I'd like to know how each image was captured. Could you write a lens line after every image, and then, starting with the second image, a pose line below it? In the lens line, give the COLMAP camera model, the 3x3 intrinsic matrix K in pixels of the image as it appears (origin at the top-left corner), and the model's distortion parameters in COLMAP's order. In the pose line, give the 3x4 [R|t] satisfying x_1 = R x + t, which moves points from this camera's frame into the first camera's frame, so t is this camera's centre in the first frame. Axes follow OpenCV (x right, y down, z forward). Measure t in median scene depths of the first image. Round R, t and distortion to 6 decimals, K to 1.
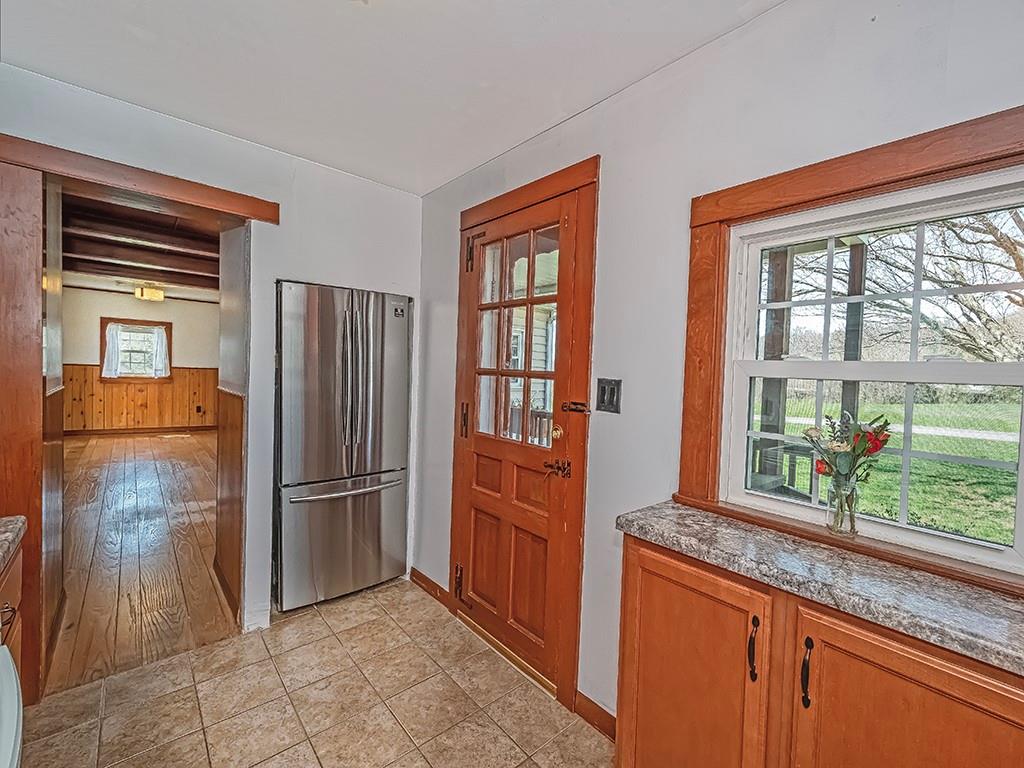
lens RADIAL K [[437.3, 0, 532.8], [0, 437.3, 382.5], [0, 0, 1]] dist [0.002711, 0.000104]
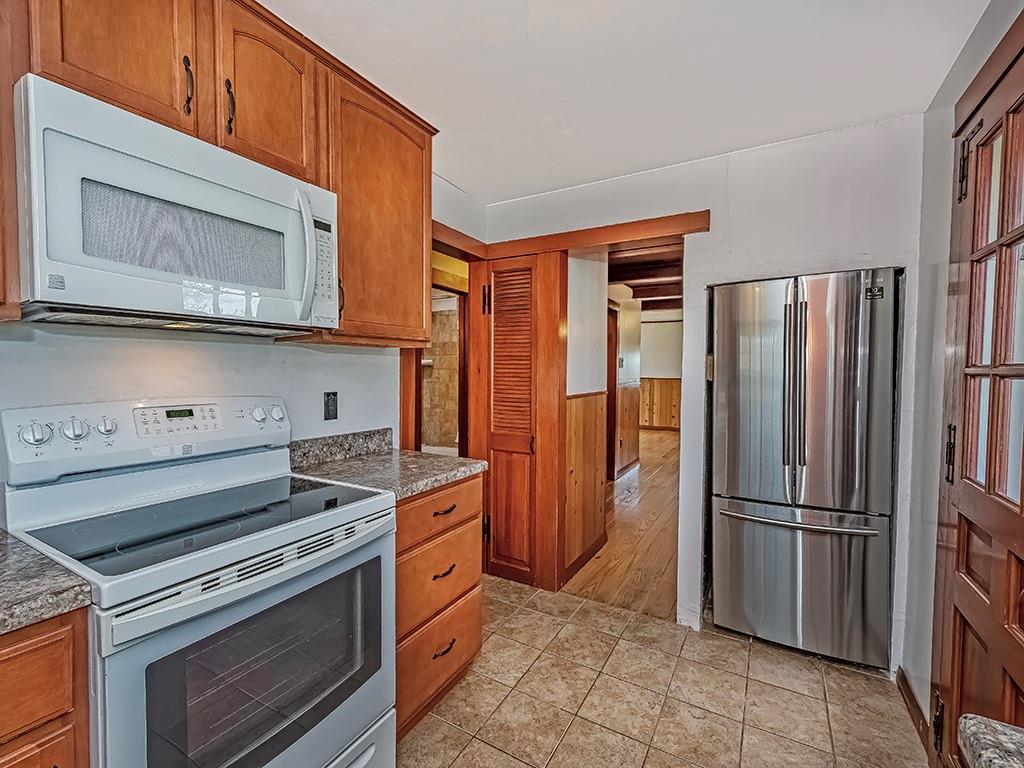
lens RADIAL K [[447.8, 0, 514.8], [0, 447.8, 385.7], [0, 0, 1]] dist [0.001565, 0.000049]
pose [[0.309946, -0.001790, -0.950752, 0.248458], [-0.022609, 0.999702, -0.009253, 0.012544], [0.950485, 0.024364, 0.309813, 0.265873]]
